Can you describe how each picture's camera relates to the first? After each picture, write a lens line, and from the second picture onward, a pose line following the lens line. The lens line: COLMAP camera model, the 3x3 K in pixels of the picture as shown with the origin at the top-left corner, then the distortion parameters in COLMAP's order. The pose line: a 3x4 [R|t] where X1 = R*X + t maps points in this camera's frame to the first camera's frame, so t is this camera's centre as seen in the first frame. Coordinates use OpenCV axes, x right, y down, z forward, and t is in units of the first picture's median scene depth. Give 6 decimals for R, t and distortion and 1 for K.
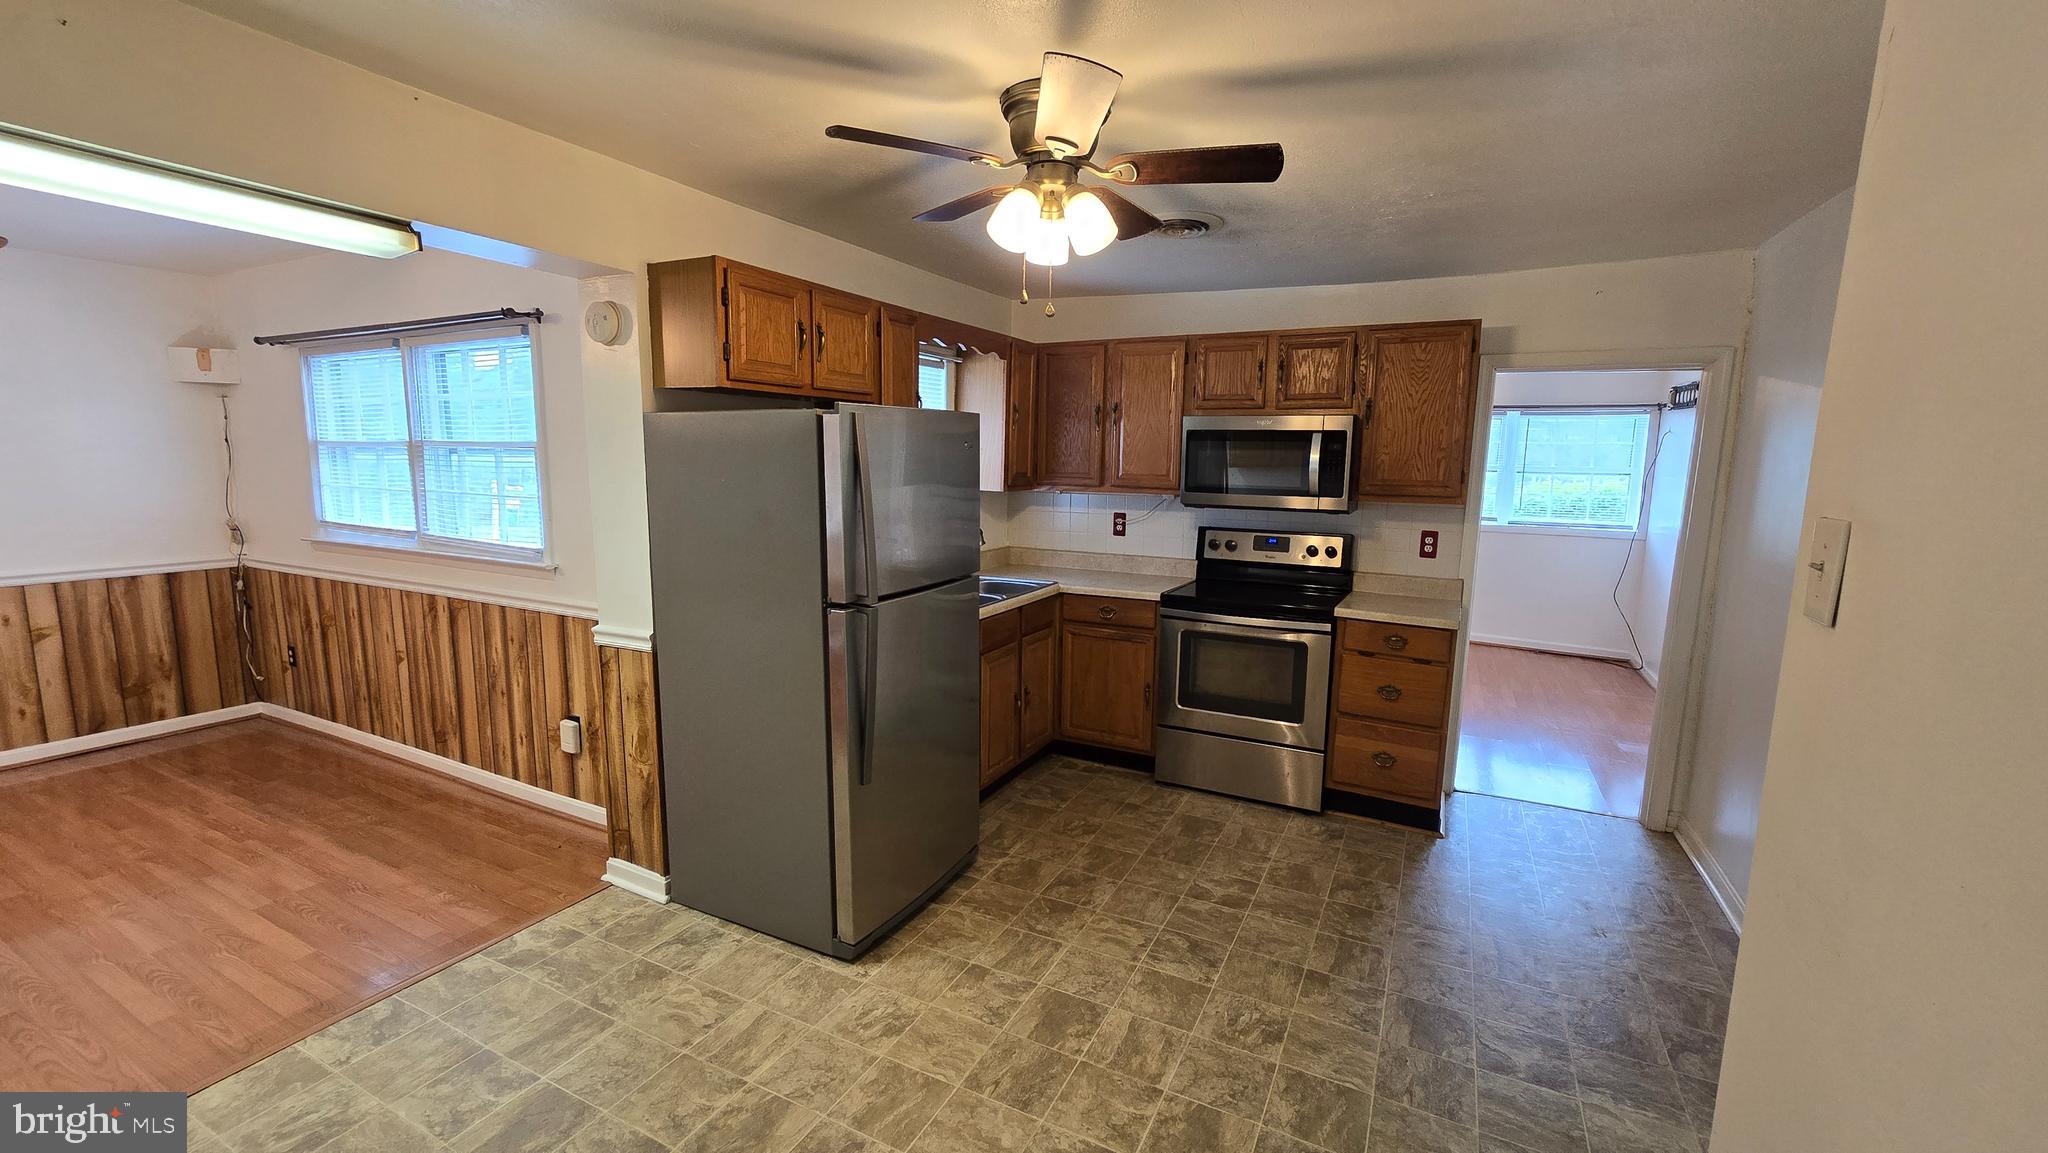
lens RADIAL K [[839.6, 0, 1030.8], [0, 839.6, 572.6], [0, 0, 1]] dist [-0.002566, -0.000302]
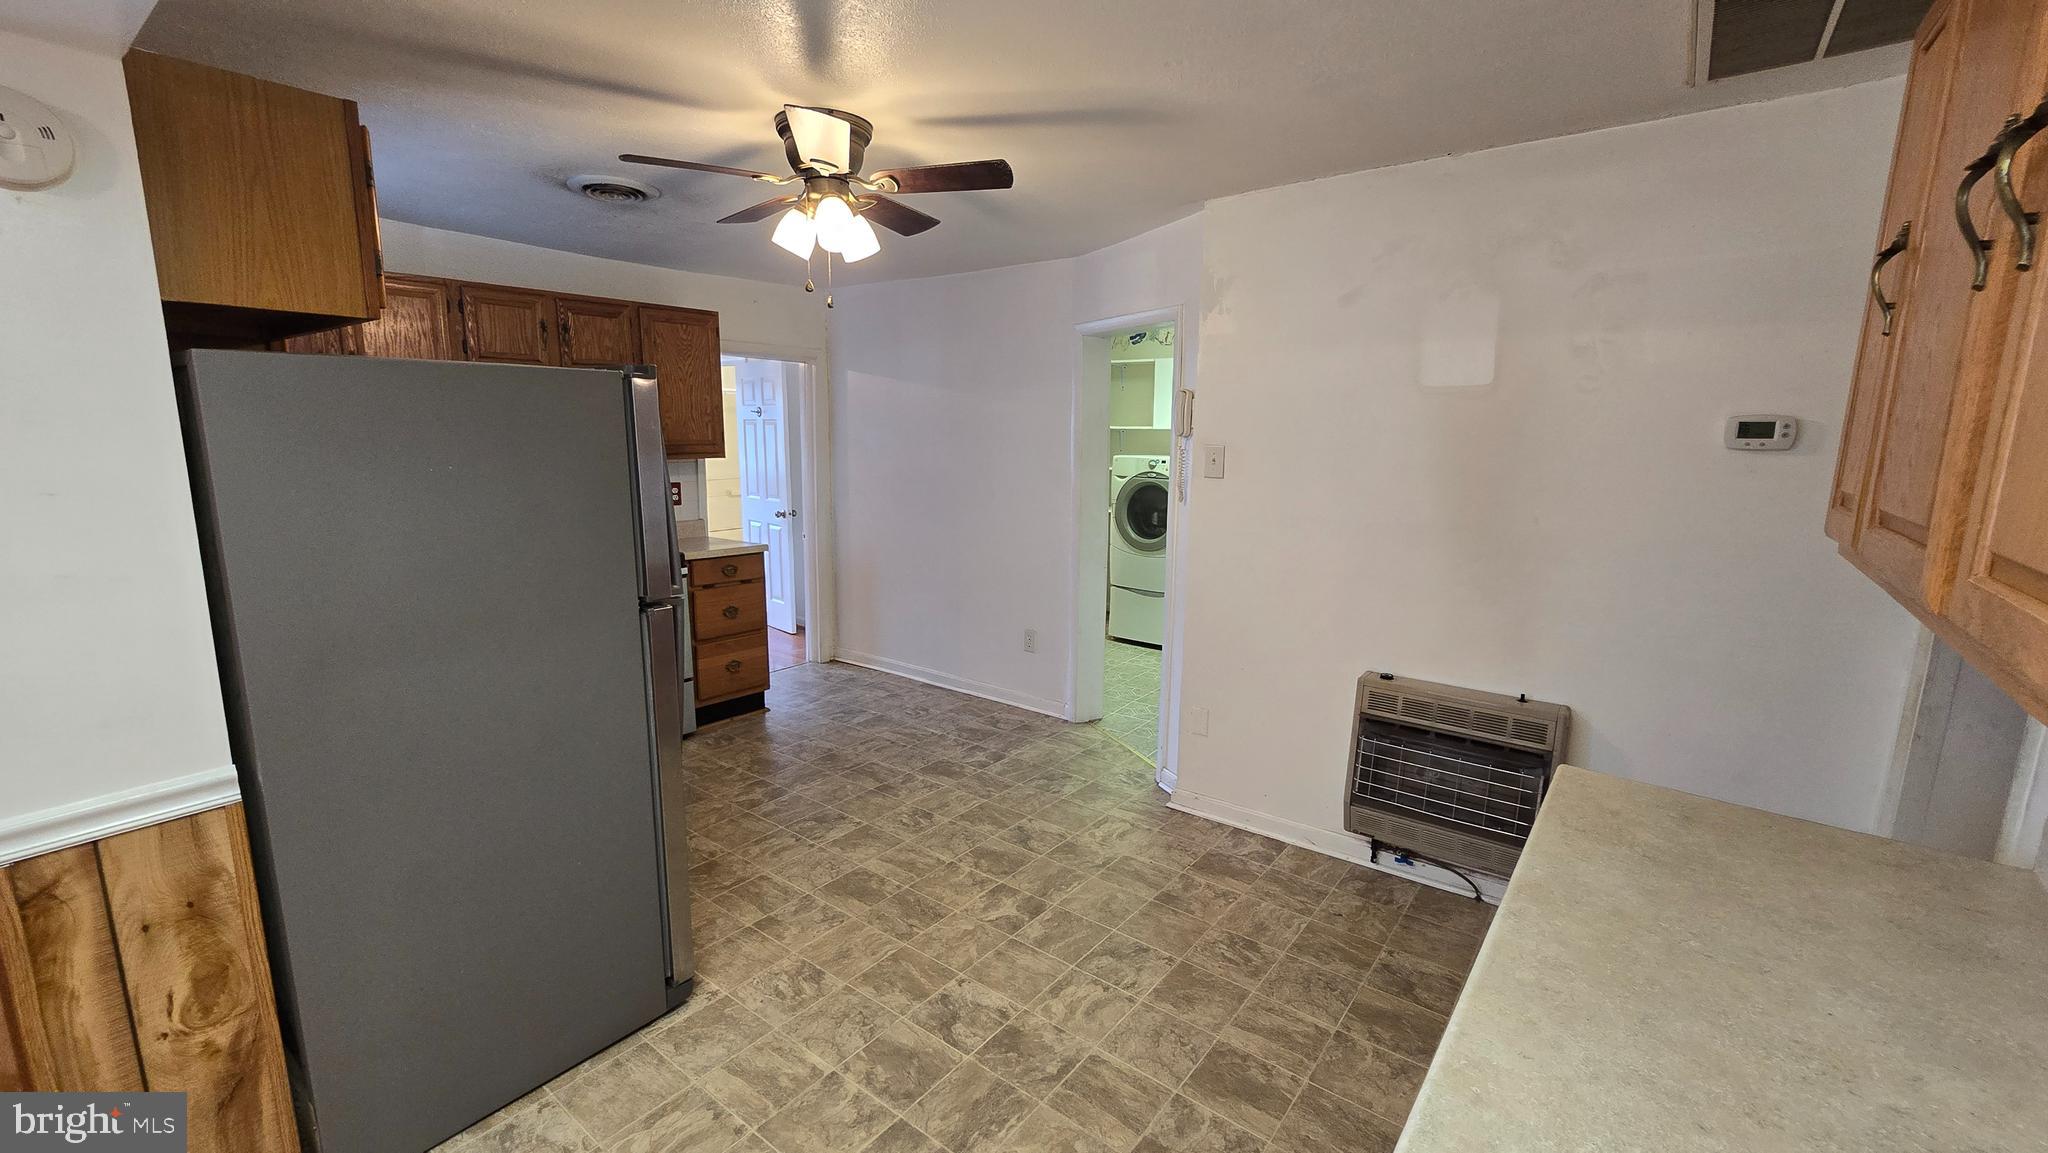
lens RADIAL K [[839.6, 0, 1030.8], [0, 839.6, 572.6], [0, 0, 1]] dist [-0.002566, -0.000302]
pose [[0.187619, -0.181897, 0.965253, -0.822093], [0.132288, 0.978430, 0.158667, -0.063702], [-0.973293, 0.097922, 0.207635, 0.372665]]
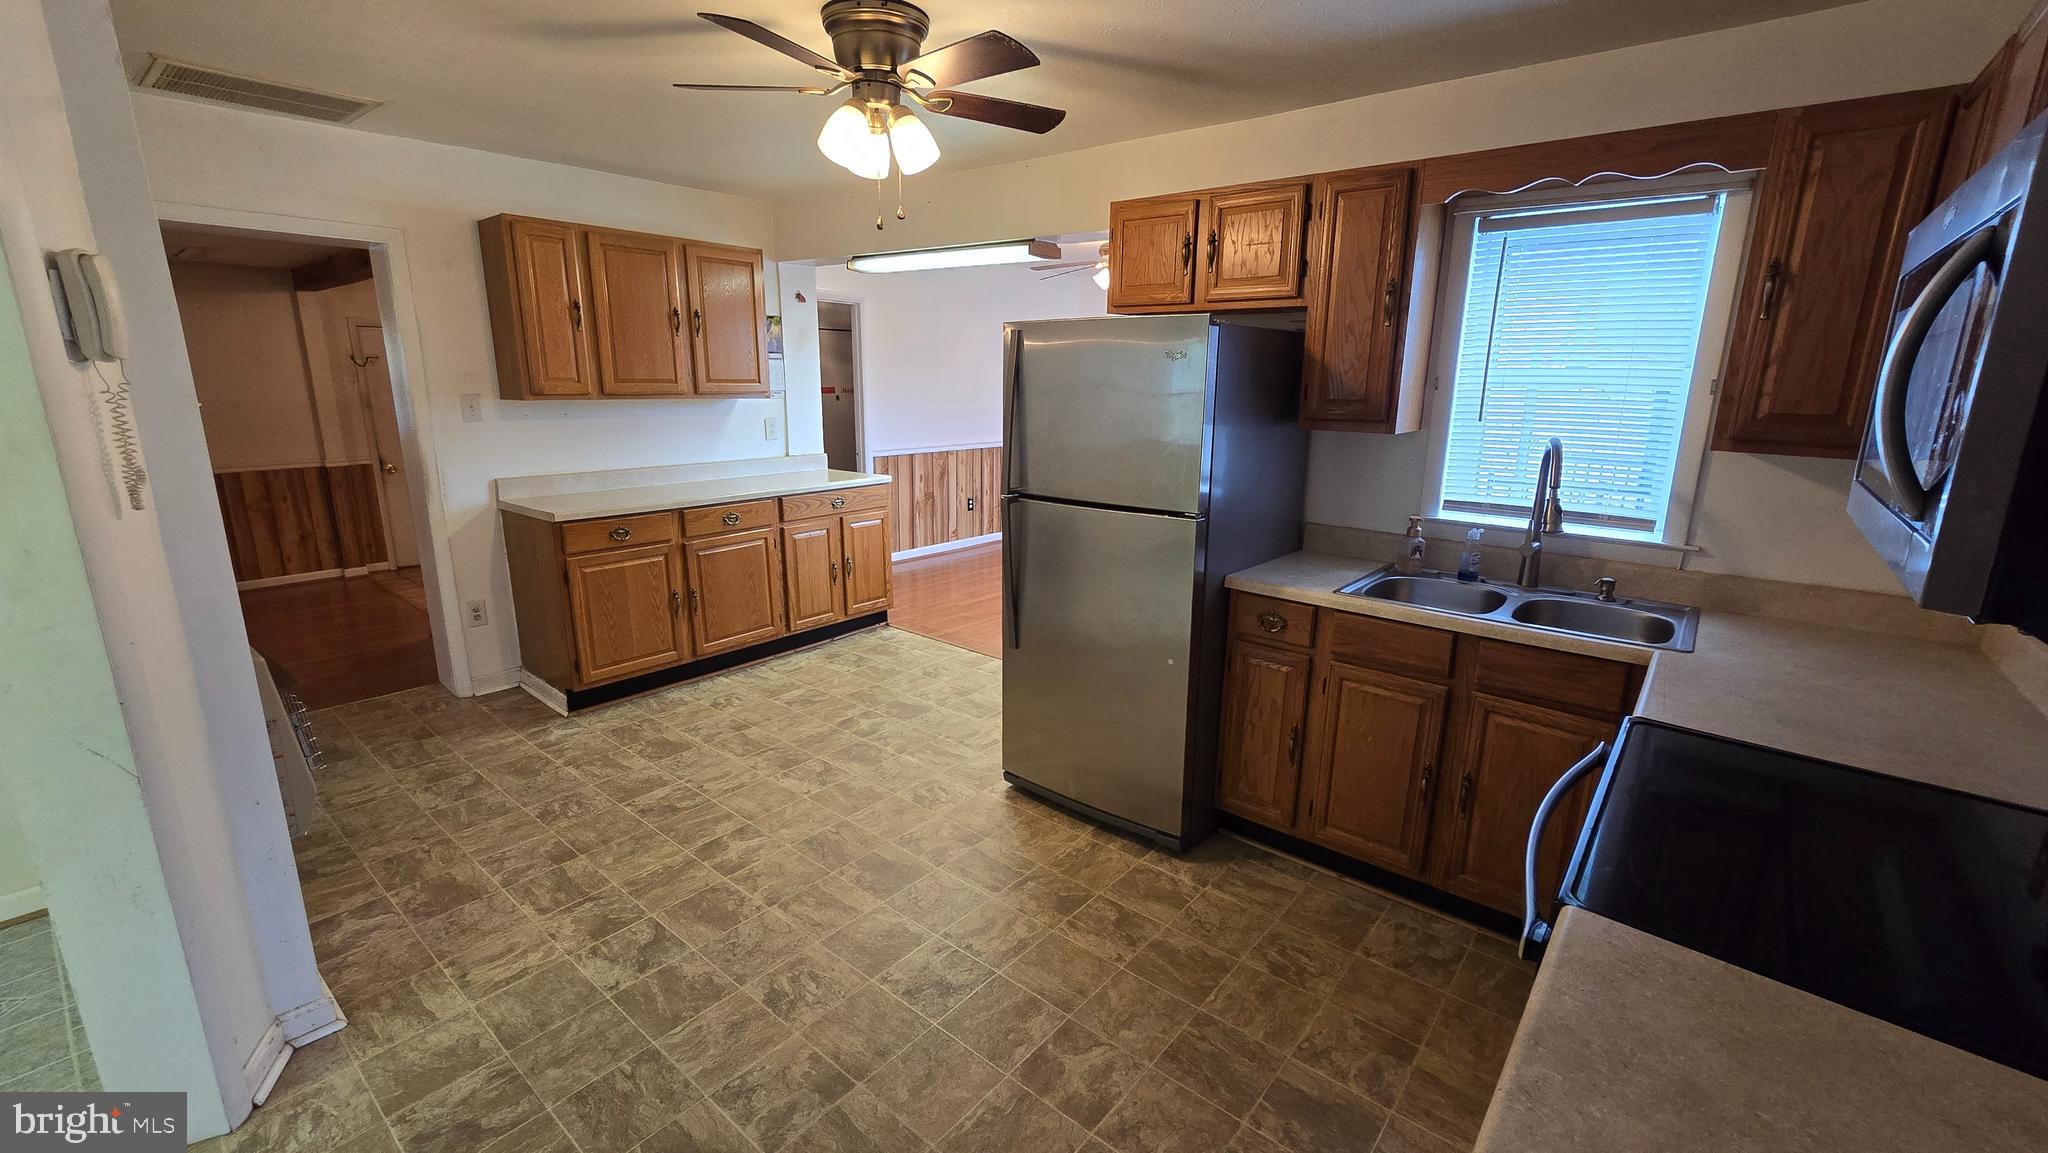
lens RADIAL K [[839.6, 0, 1030.8], [0, 839.6, 572.6], [0, 0, 1]] dist [-0.002566, -0.000302]
pose [[-0.221583, 0.208566, -0.952576, 0.795911], [-0.156451, 0.956601, 0.245840, -0.128151], [0.962509, 0.203505, -0.179336, 1.063426]]
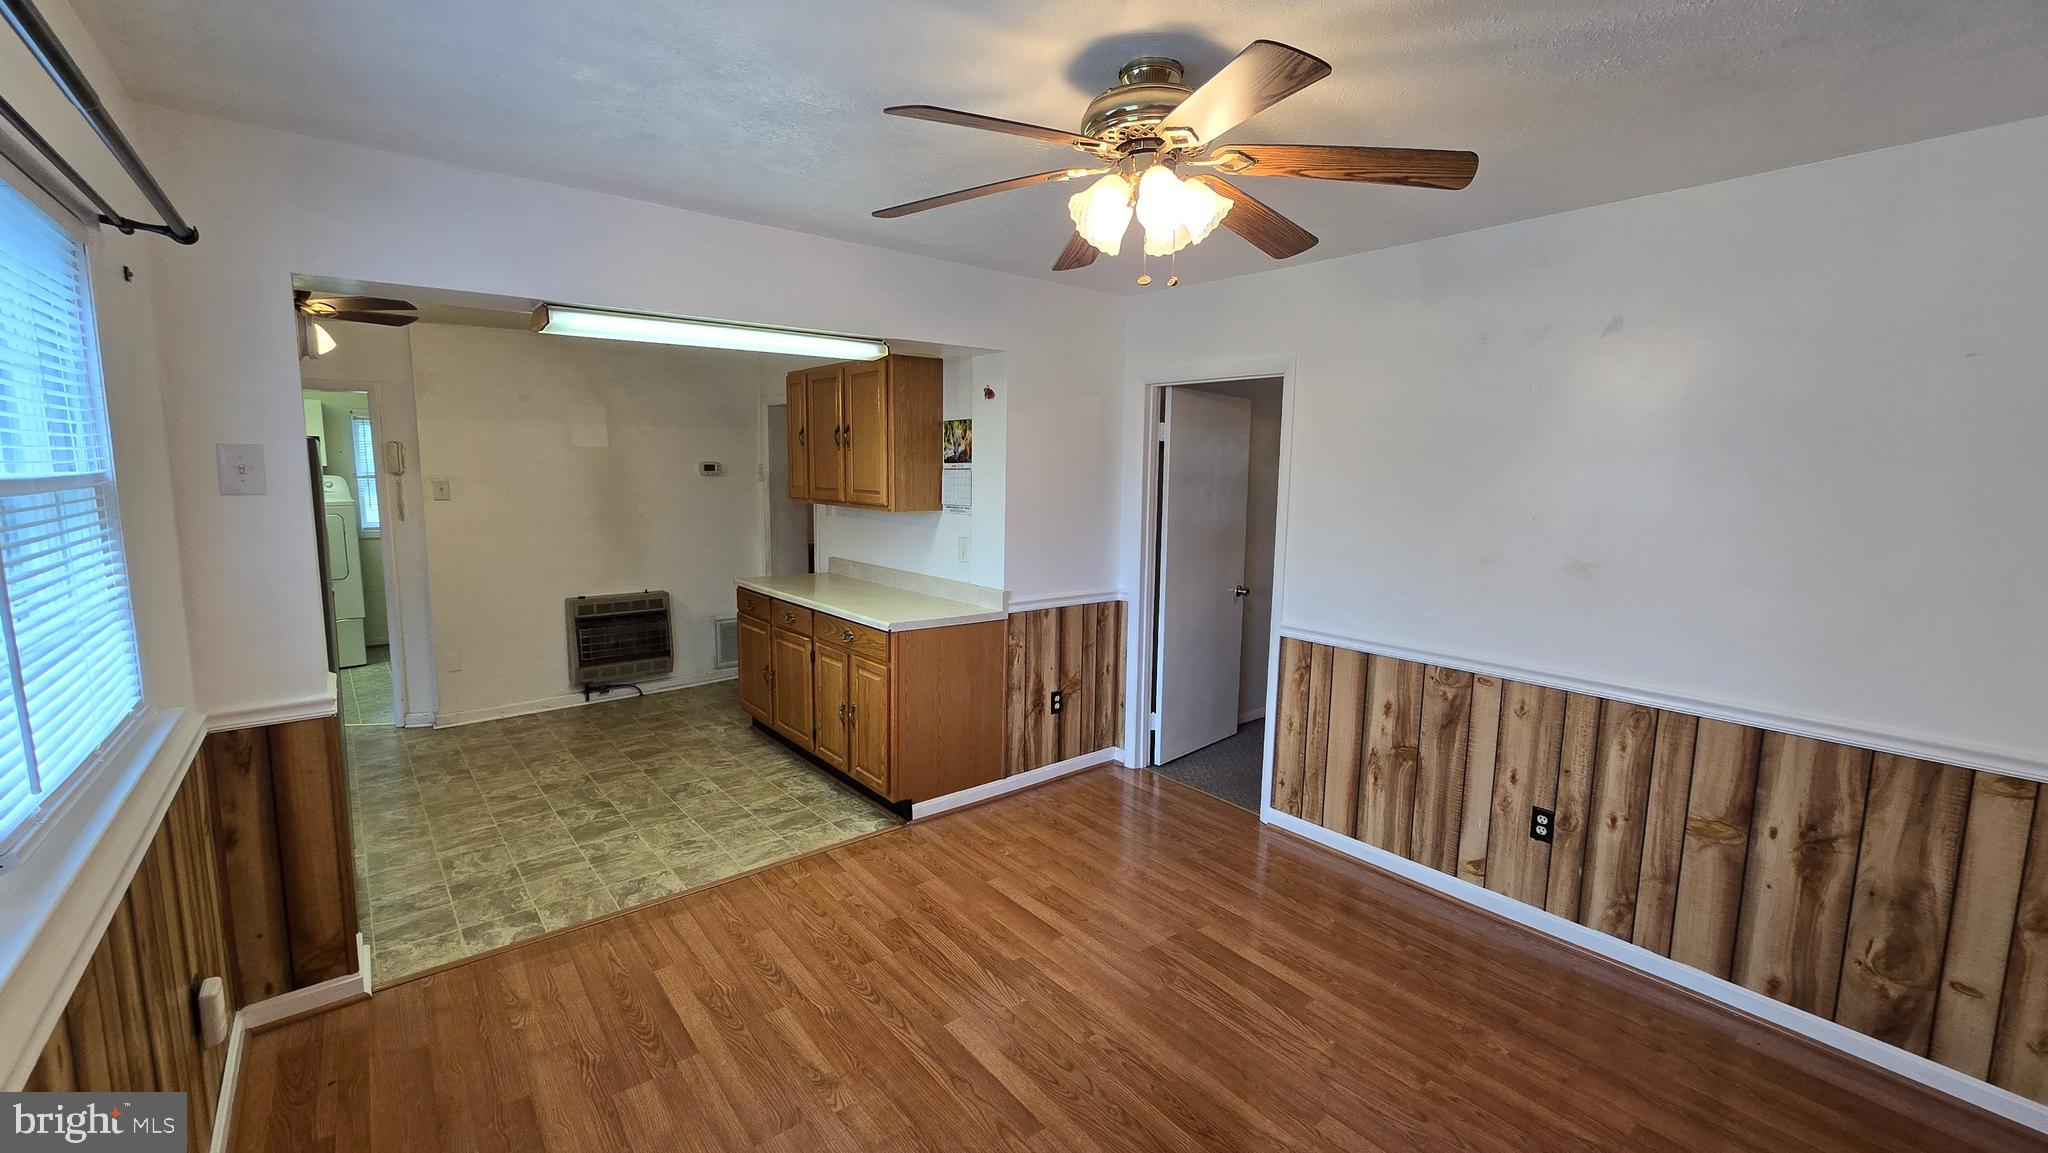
lens RADIAL K [[839.6, 0, 1030.8], [0, 839.6, 572.6], [0, 0, 1]] dist [-0.002566, -0.000302]
pose [[-0.916658, -0.073364, 0.392881, -1.478895], [0.034168, 0.965025, 0.259923, -0.242707], [-0.398209, 0.251684, -0.882091, 1.440323]]
